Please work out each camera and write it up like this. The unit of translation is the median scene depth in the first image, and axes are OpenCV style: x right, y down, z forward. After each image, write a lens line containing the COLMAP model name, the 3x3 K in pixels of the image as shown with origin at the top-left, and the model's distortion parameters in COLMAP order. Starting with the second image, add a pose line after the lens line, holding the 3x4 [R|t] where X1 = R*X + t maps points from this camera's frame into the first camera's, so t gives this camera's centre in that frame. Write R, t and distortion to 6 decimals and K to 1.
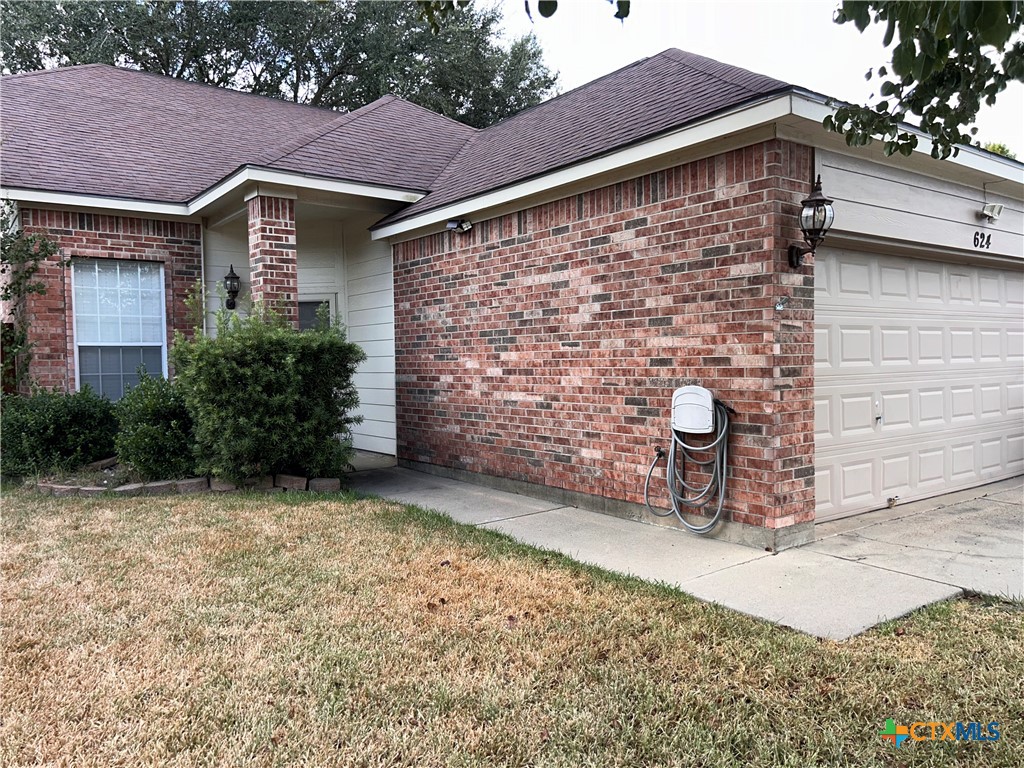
lens RADIAL K [[766.2, 0, 509.5], [0, 766.2, 389.7], [0, 0, 1]] dist [0.049254, -0.028566]
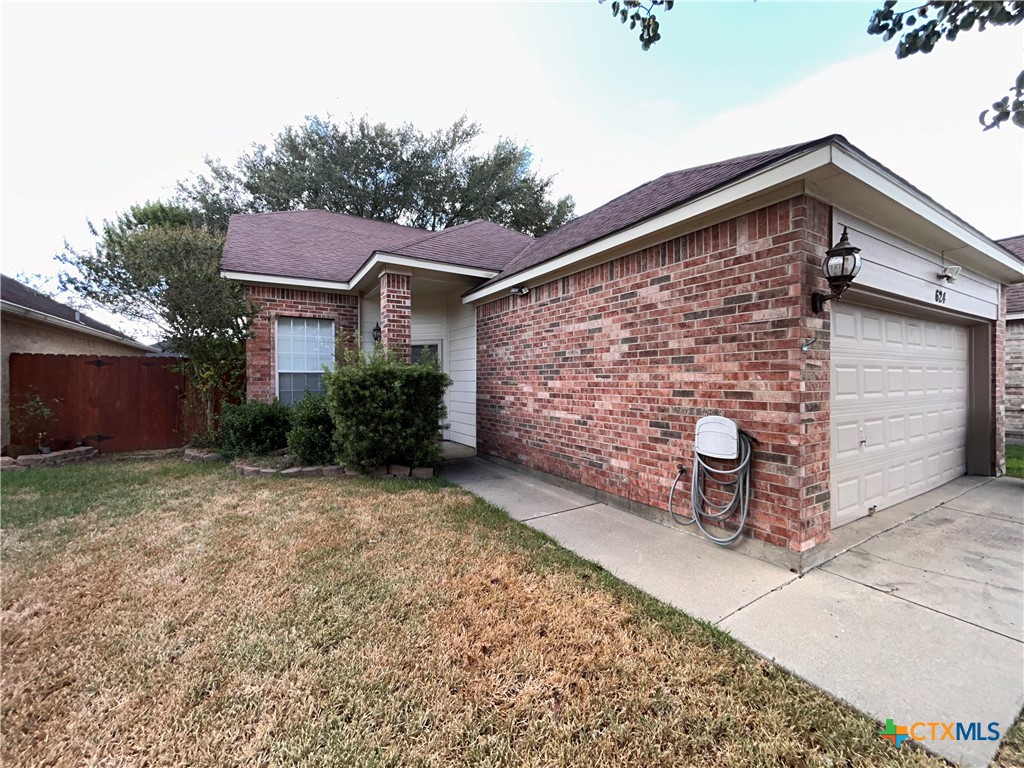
lens RADIAL K [[417.8, 0, 509.3], [0, 417.8, 380.9], [0, 0, 1]] dist [-0.000865, 0.000543]
pose [[0.994464, 0.012773, -0.104301, -0.003410], [-0.016254, 0.999337, -0.032594, -0.025868], [0.103816, 0.034109, 0.994011, 0.278378]]
